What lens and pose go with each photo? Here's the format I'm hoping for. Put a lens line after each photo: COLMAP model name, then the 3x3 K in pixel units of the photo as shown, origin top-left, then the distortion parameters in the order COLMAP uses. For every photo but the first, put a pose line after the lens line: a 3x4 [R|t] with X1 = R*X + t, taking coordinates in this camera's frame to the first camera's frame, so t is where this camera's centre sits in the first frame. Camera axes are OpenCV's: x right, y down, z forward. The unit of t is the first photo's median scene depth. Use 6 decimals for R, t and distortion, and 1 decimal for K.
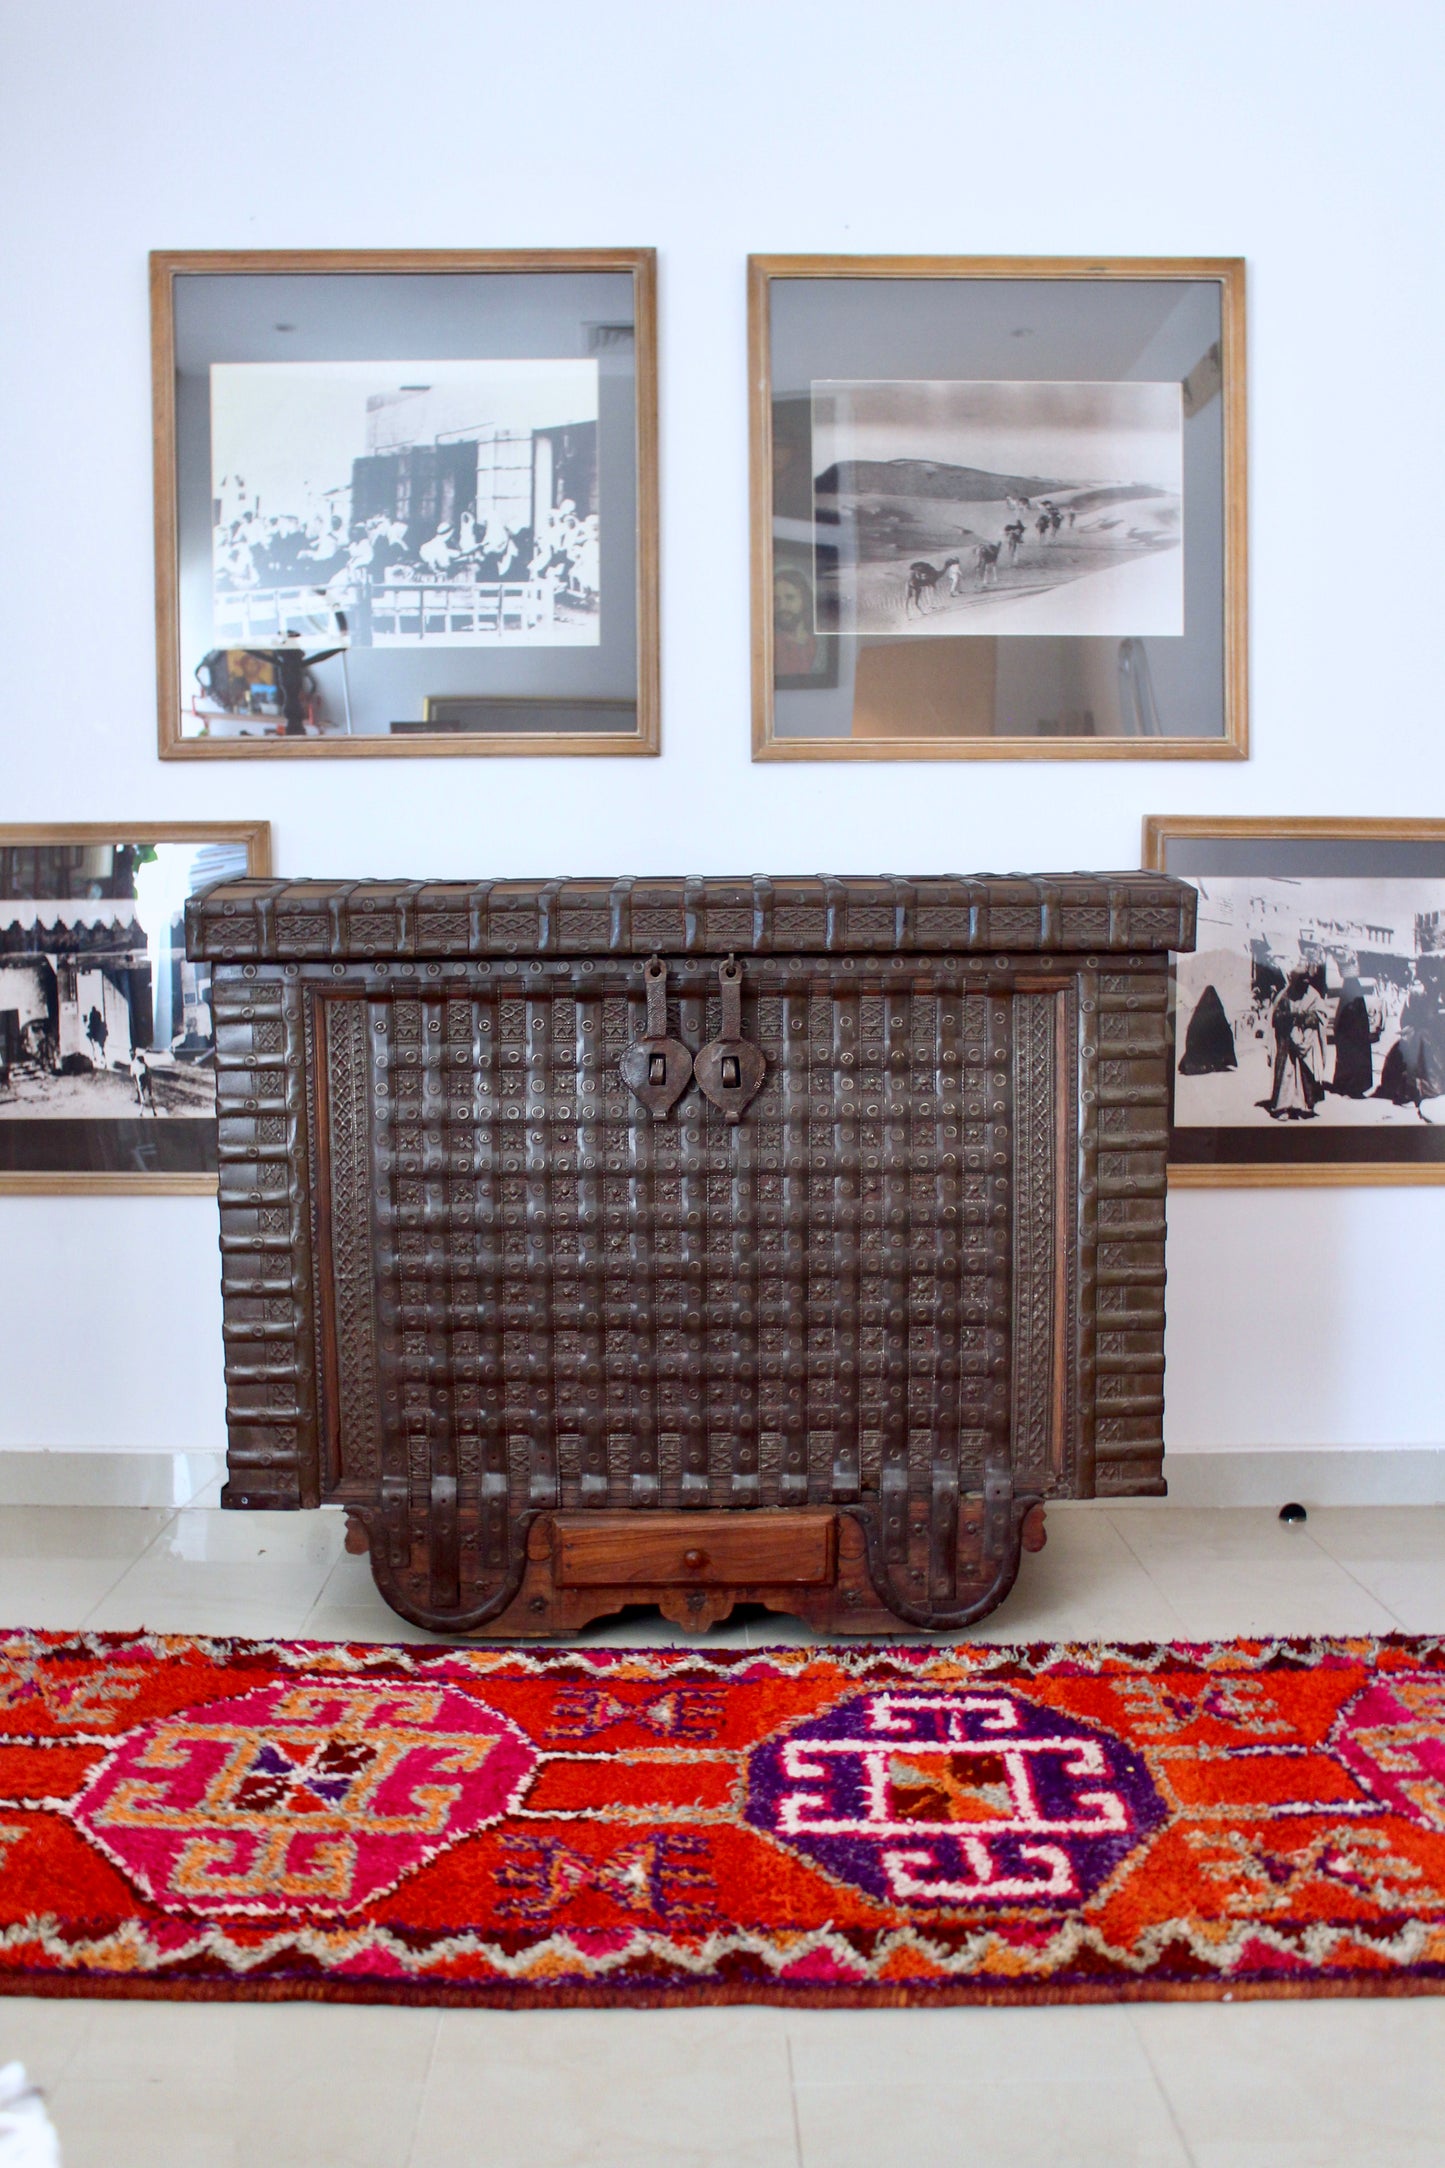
lens RADIAL K [[1948.6, 0, 739.9], [0, 1948.6, 1062.5], [0, 0, 1]] dist [-0.136921, 0.009338]
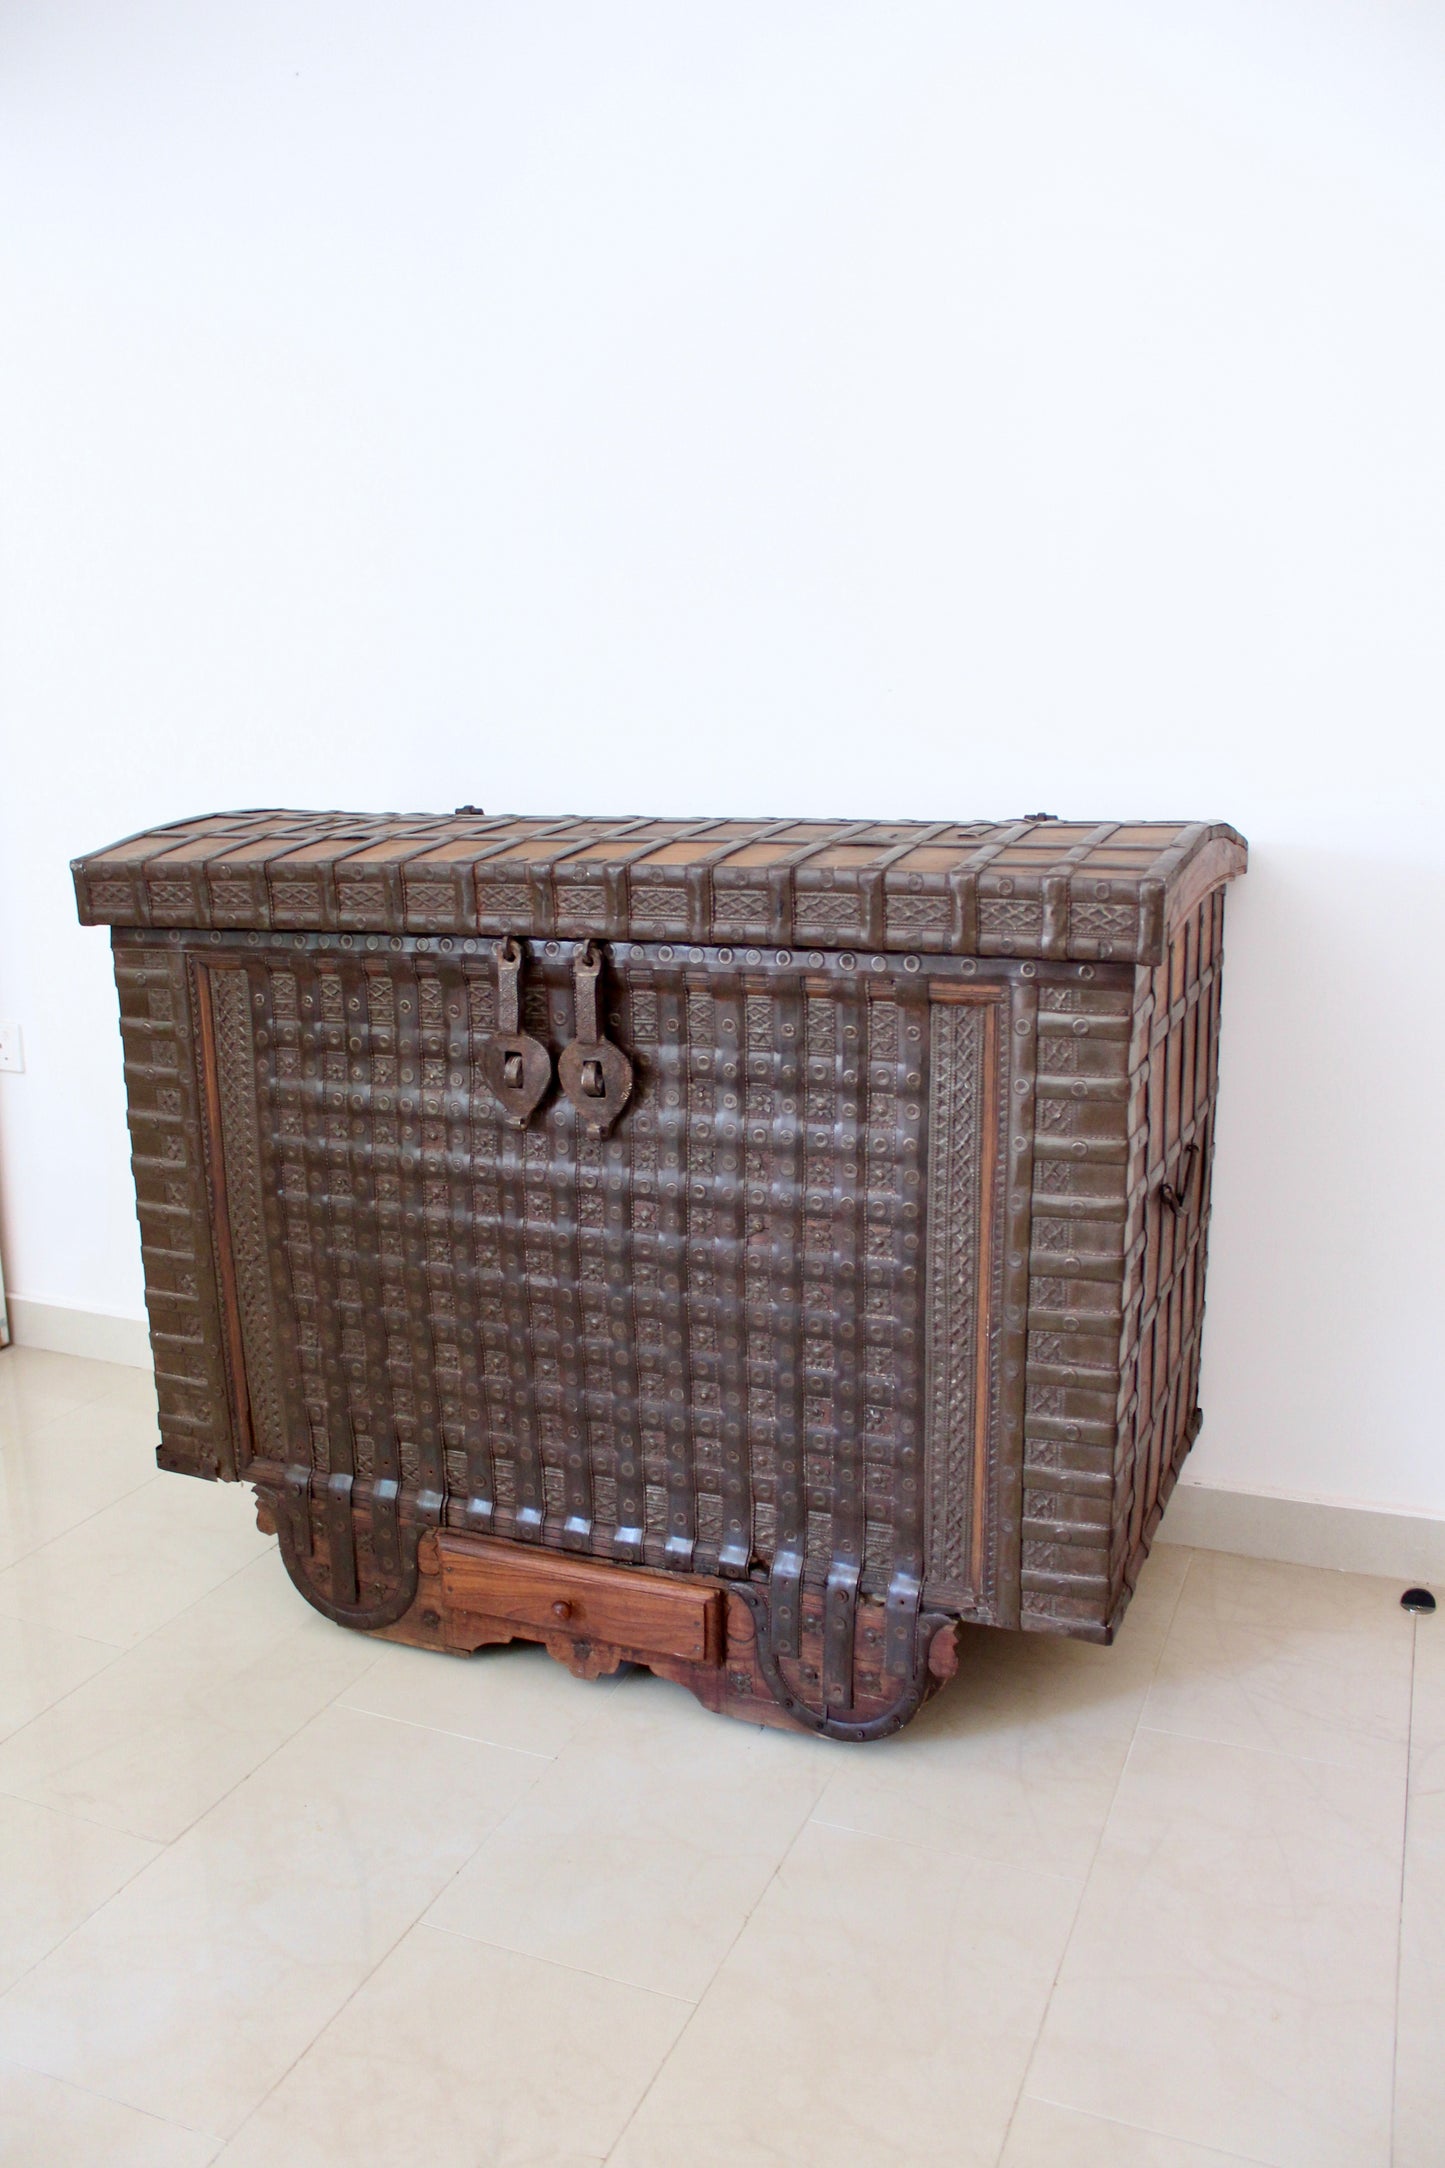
lens RADIAL K [[1775.9, 0, 729.6], [0, 1775.9, 1081.2], [0, 0, 1]] dist [-0.166813, 0.135185]
pose [[0.916727, 0.078043, -0.391818, 0.342070], [-0.017593, 0.987669, 0.155564, -0.111639], [0.399127, -0.135716, 0.906796, 0.326122]]
